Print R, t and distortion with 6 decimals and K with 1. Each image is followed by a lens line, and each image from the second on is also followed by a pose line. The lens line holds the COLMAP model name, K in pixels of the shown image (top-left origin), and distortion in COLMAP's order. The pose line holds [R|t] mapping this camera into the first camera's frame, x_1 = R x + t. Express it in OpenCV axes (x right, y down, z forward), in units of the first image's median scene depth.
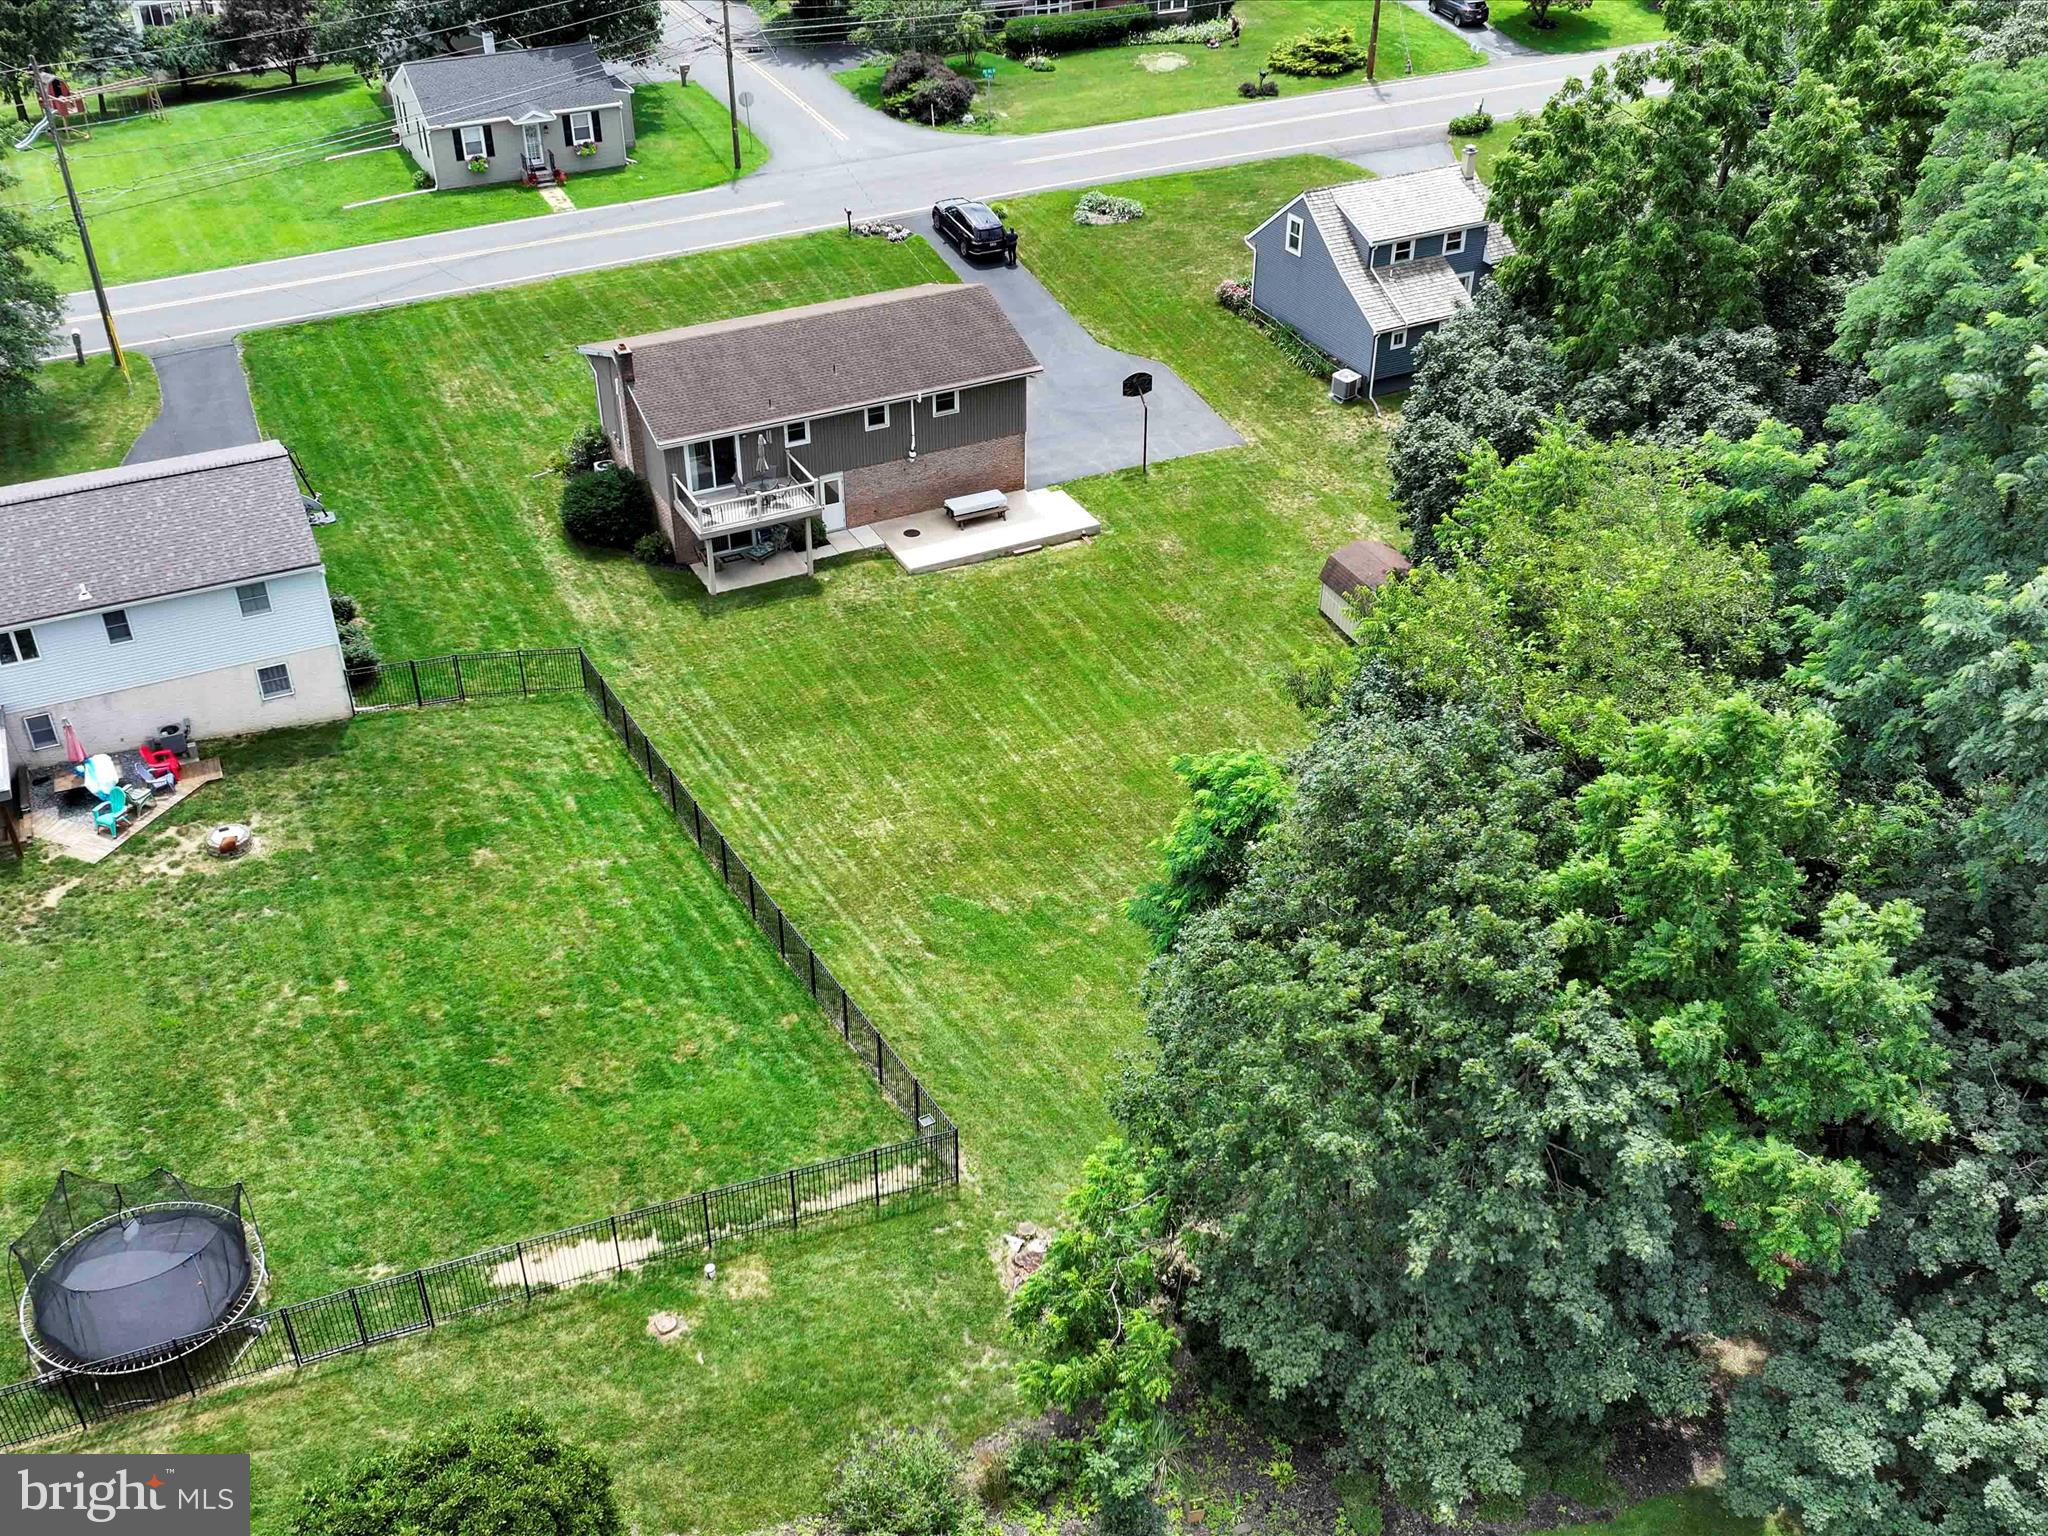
lens RADIAL K [[1918.8, 0, 1037.0], [0, 1918.8, 757.6], [0, 0, 1]] dist [0.014932, -0.016450]
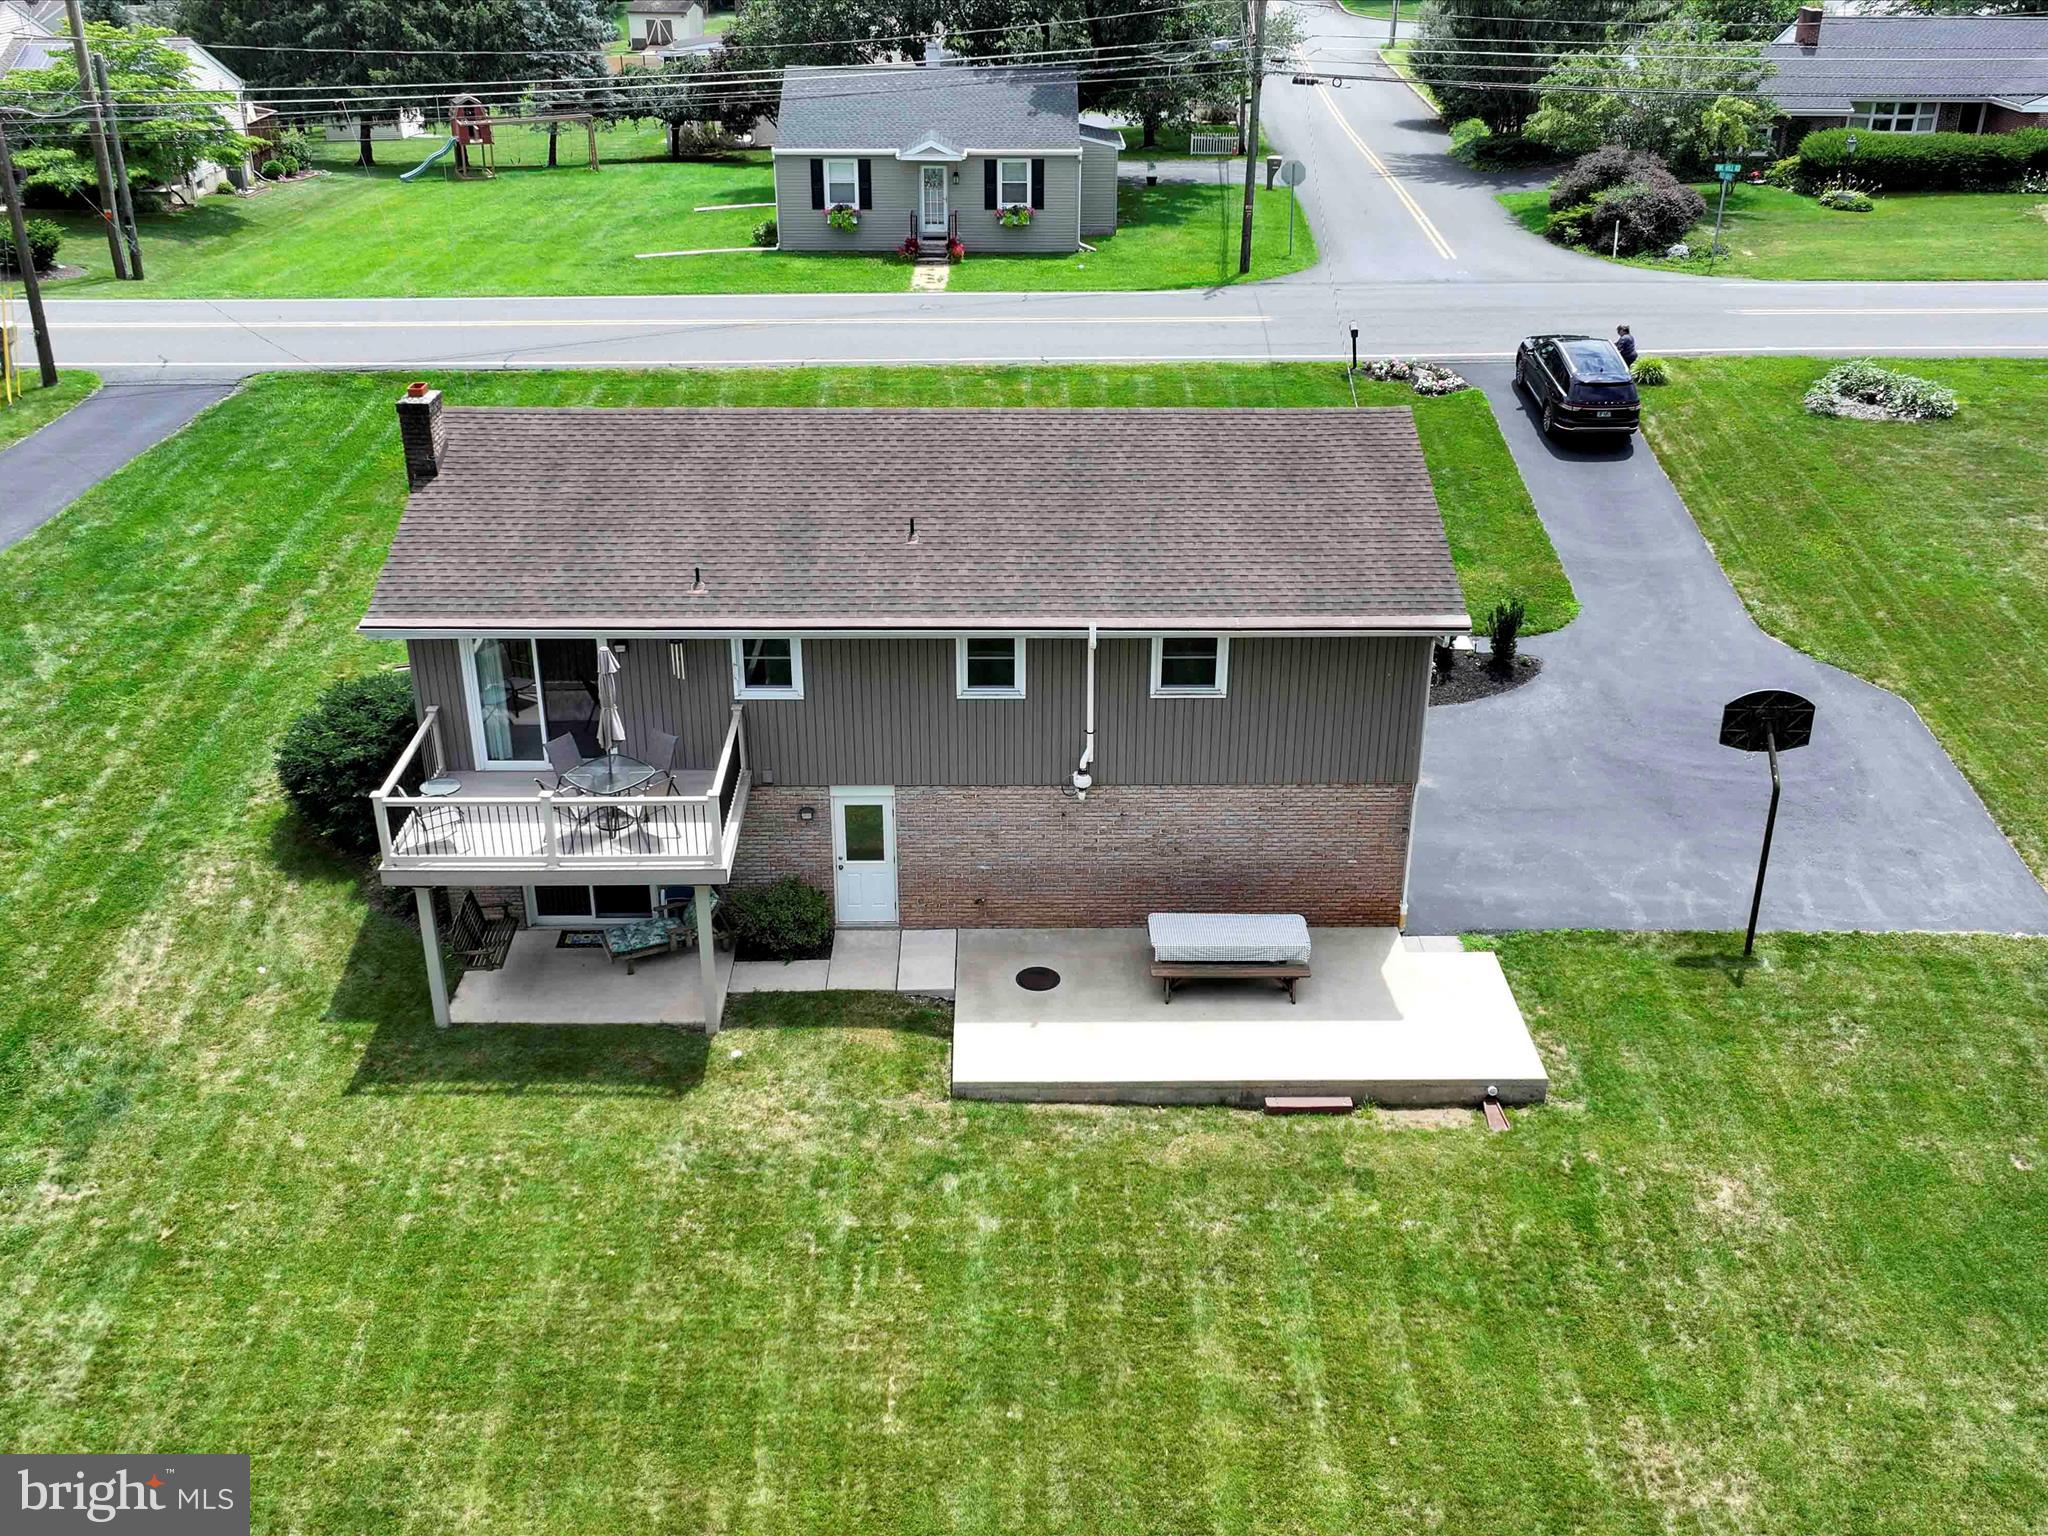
lens RADIAL K [[1918.8, 0, 1037.0], [0, 1918.8, 757.6], [0, 0, 1]] dist [0.014932, -0.016450]
pose [[0.894809, 0.192674, -0.402732, 0.075459], [-0.250515, 0.963370, -0.095714, -0.115272], [0.369538, 0.186536, 0.910300, 0.604496]]
